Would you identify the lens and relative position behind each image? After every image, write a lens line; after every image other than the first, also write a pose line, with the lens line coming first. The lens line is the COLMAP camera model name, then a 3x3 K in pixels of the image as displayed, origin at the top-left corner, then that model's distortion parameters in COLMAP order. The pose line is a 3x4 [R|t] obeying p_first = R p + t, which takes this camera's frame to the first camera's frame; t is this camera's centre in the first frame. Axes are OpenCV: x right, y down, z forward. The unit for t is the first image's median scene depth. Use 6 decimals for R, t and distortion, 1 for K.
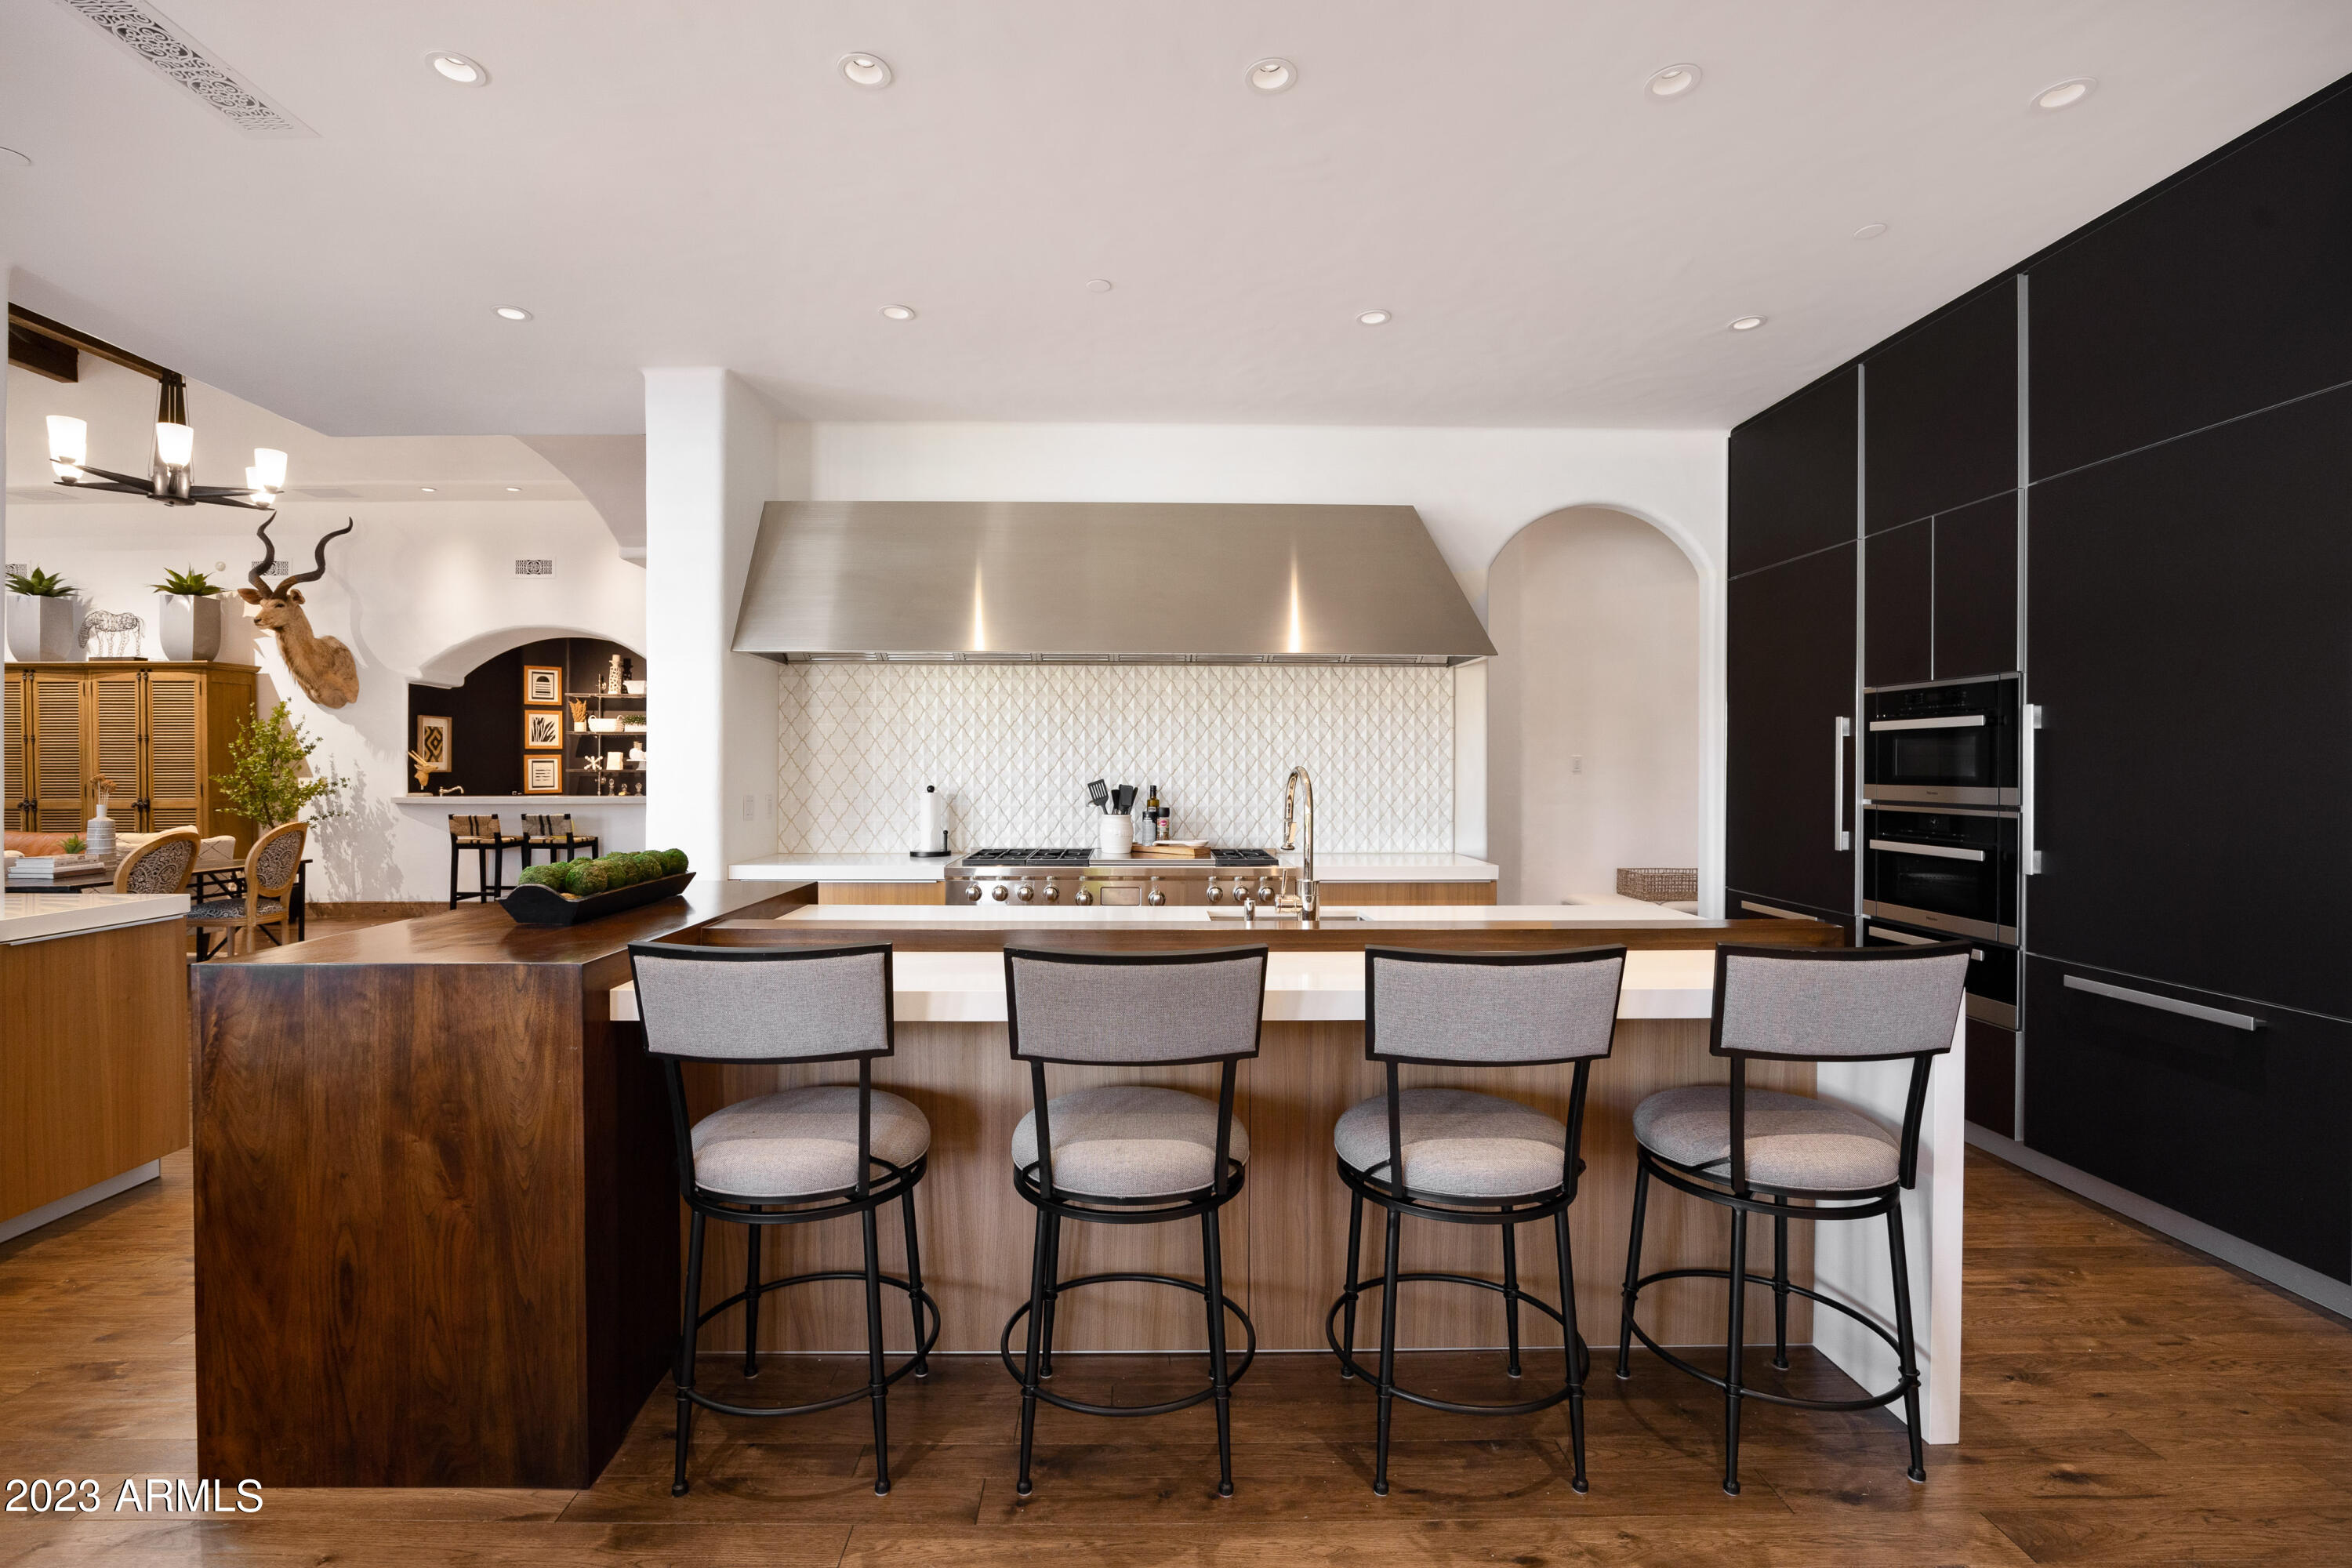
lens RADIAL K [[1015.9, 0, 1170.9], [0, 1015.9, 777.5], [0, 0, 1]] dist [-0.000076, -0.000007]
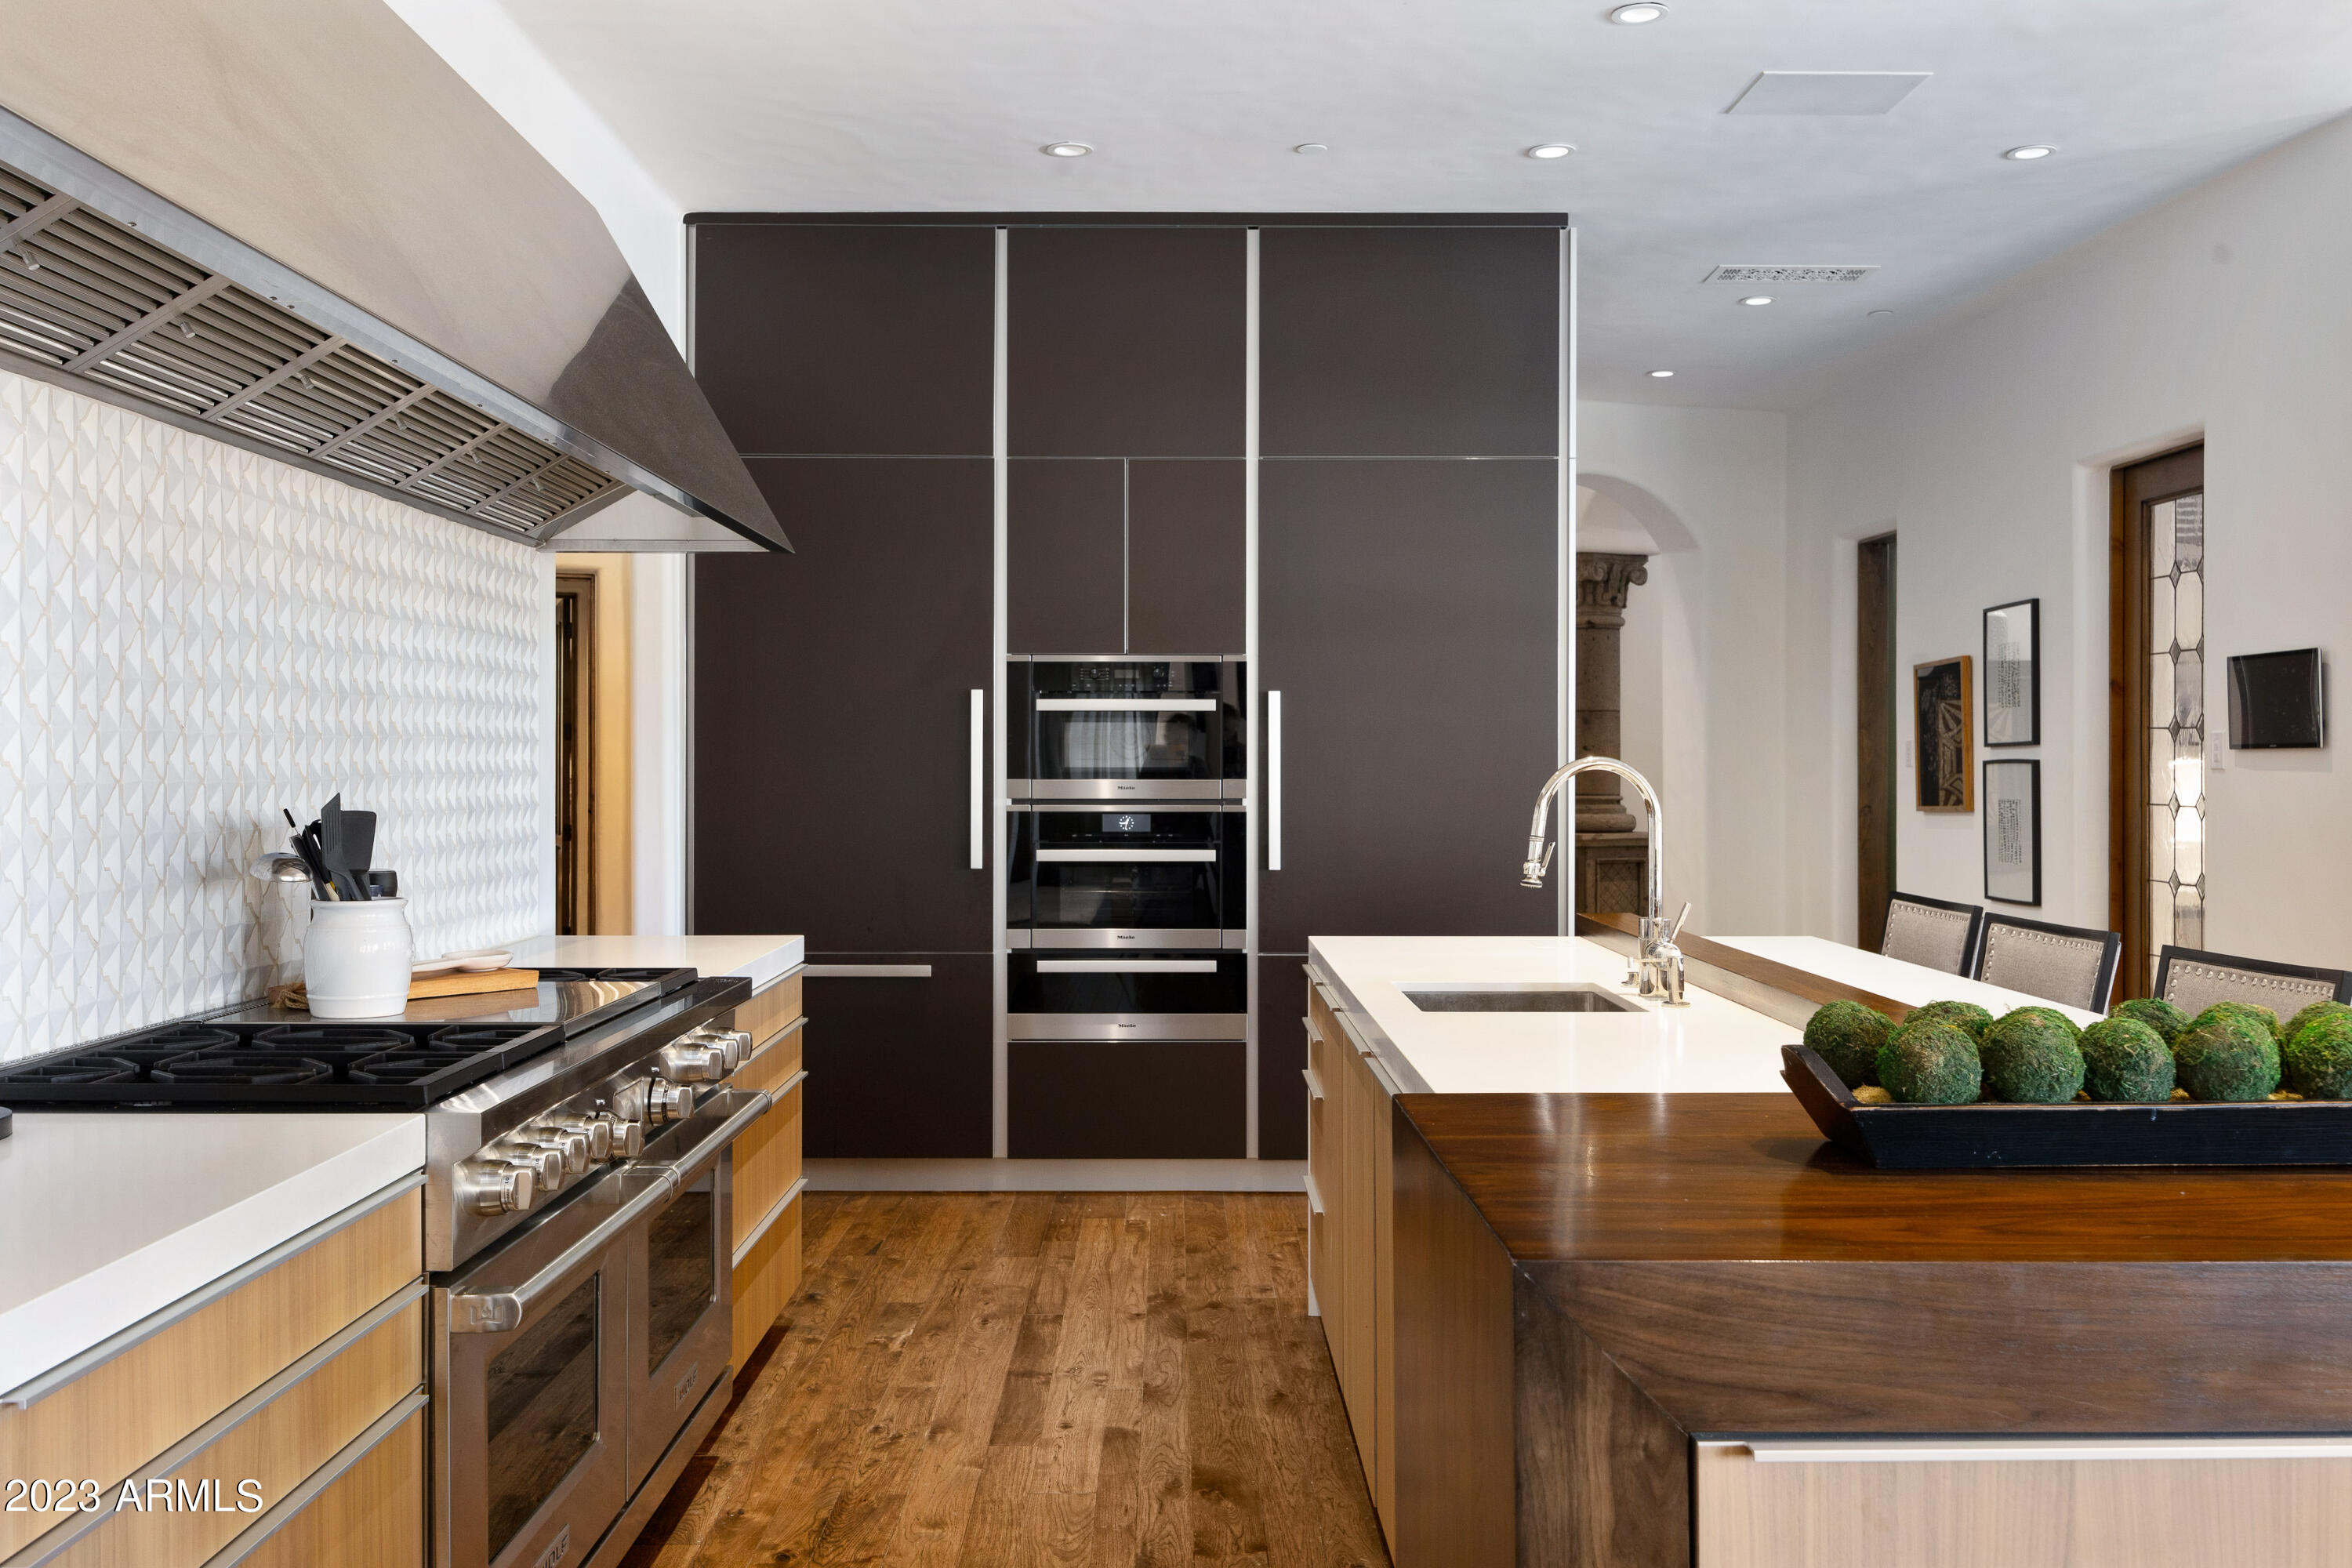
lens RADIAL K [[927.9, 0, 1169.3], [0, 927.9, 749.3], [0, 0, 1]] dist [0.001157, 0.000018]
pose [[0.018794, 0.000270, 0.999823, -0.014305], [0.011195, 0.999937, -0.000481, -0.015816], [-0.999761, 0.011202, 0.018790, 0.923737]]
